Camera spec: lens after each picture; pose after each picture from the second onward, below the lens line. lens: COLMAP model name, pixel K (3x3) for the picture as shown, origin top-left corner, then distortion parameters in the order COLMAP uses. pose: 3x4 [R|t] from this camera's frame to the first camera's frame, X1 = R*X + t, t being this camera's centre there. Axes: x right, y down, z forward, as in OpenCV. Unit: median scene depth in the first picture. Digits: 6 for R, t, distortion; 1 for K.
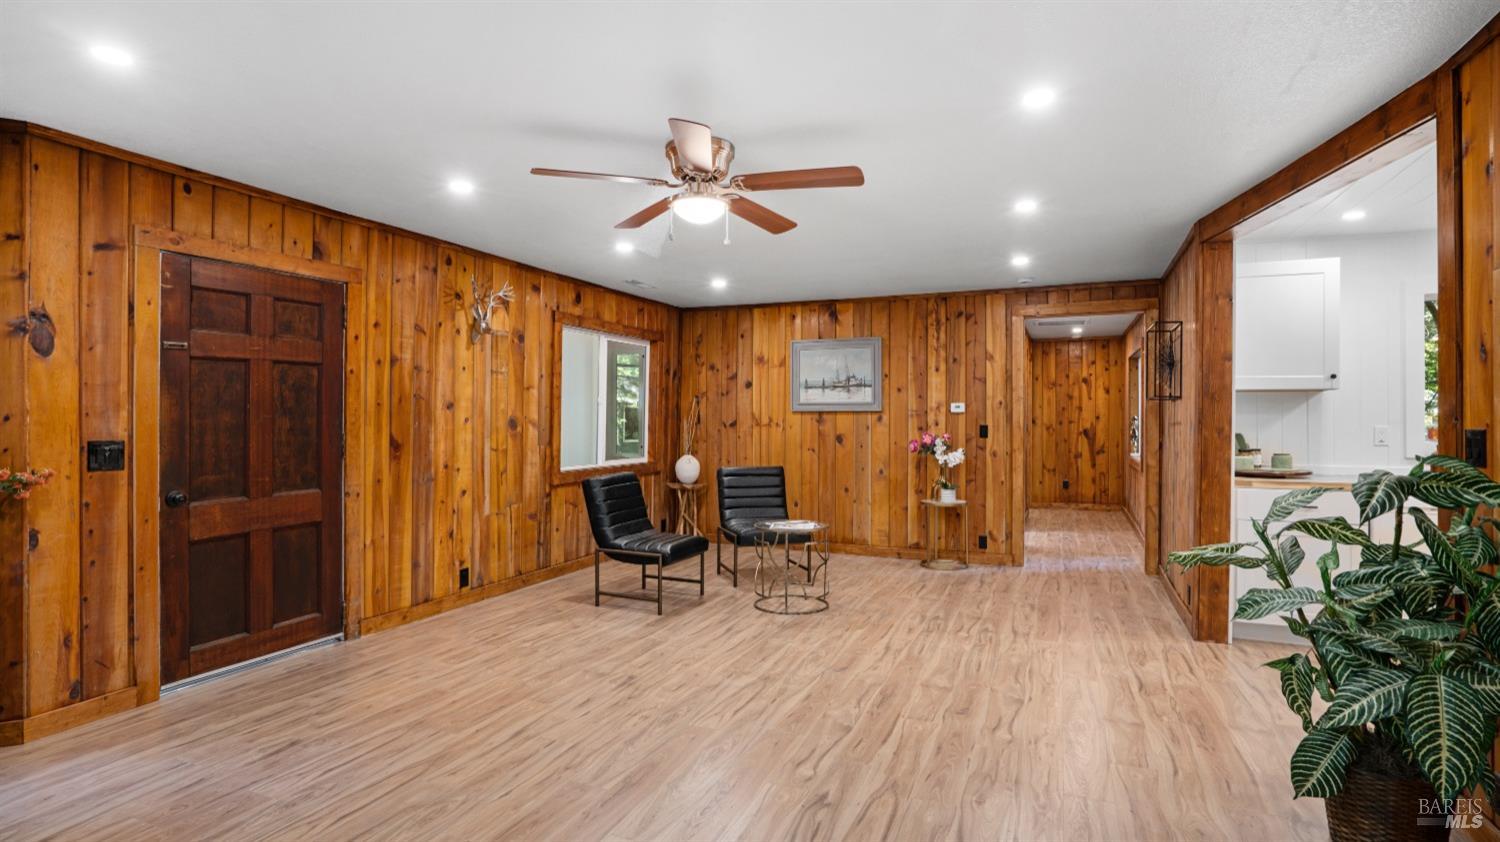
lens RADIAL K [[736.2, 0, 750.0], [0, 736.2, 421.0], [0, 0, 1]] dist [-0.064048, 0.035524]
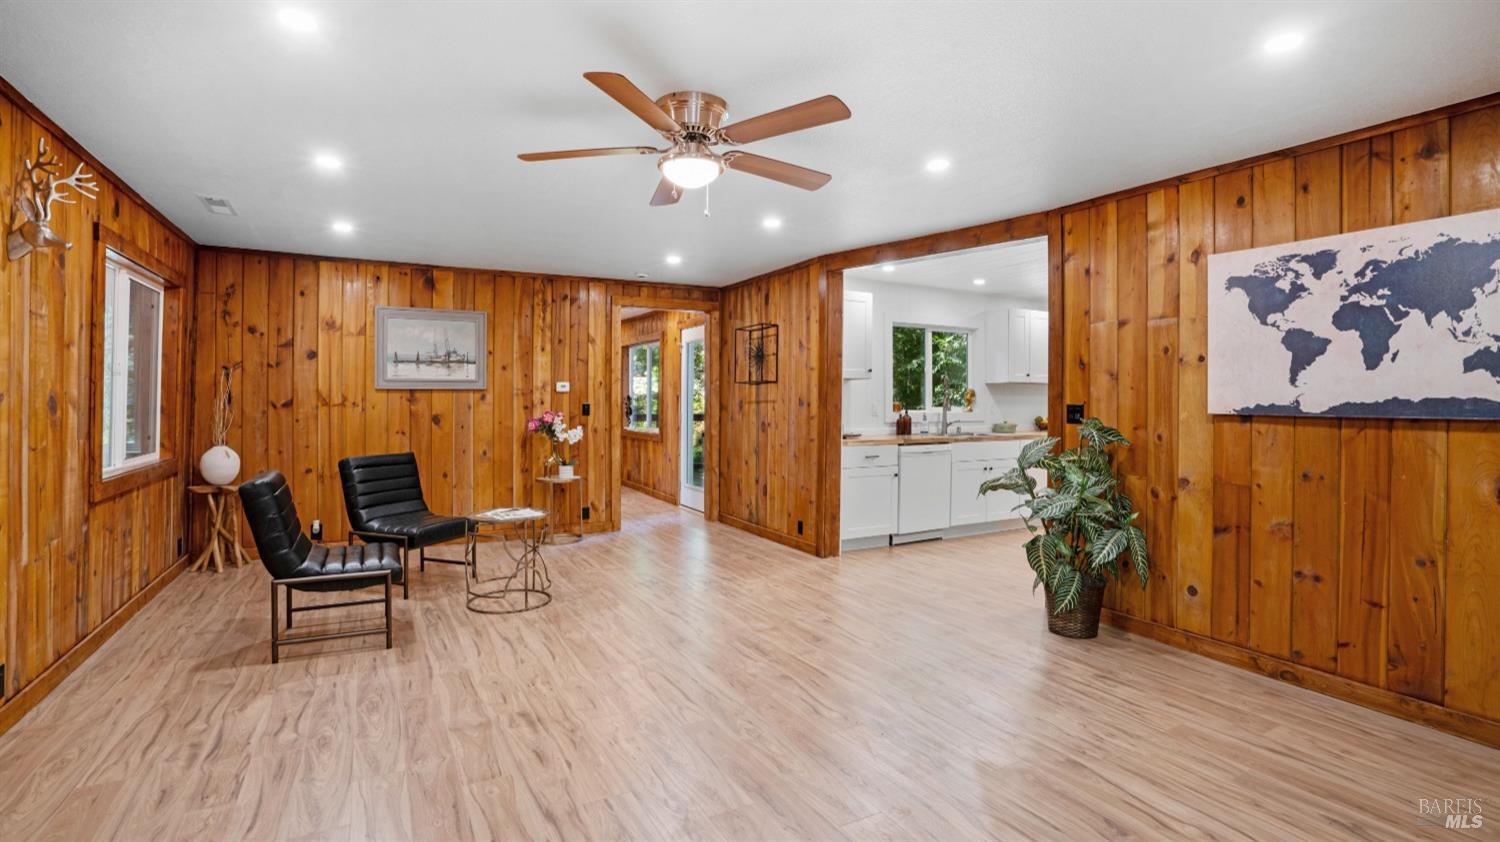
lens RADIAL K [[702.1, 0, 750.3], [0, 702.1, 405.7], [0, 0, 1]] dist [-0.058582, 0.022246]
pose [[0.614736, -0.006042, 0.788710, -0.472489], [0.000427, 0.999973, 0.007328, 0.001435], [-0.788733, -0.004168, 0.614722, 0.253723]]
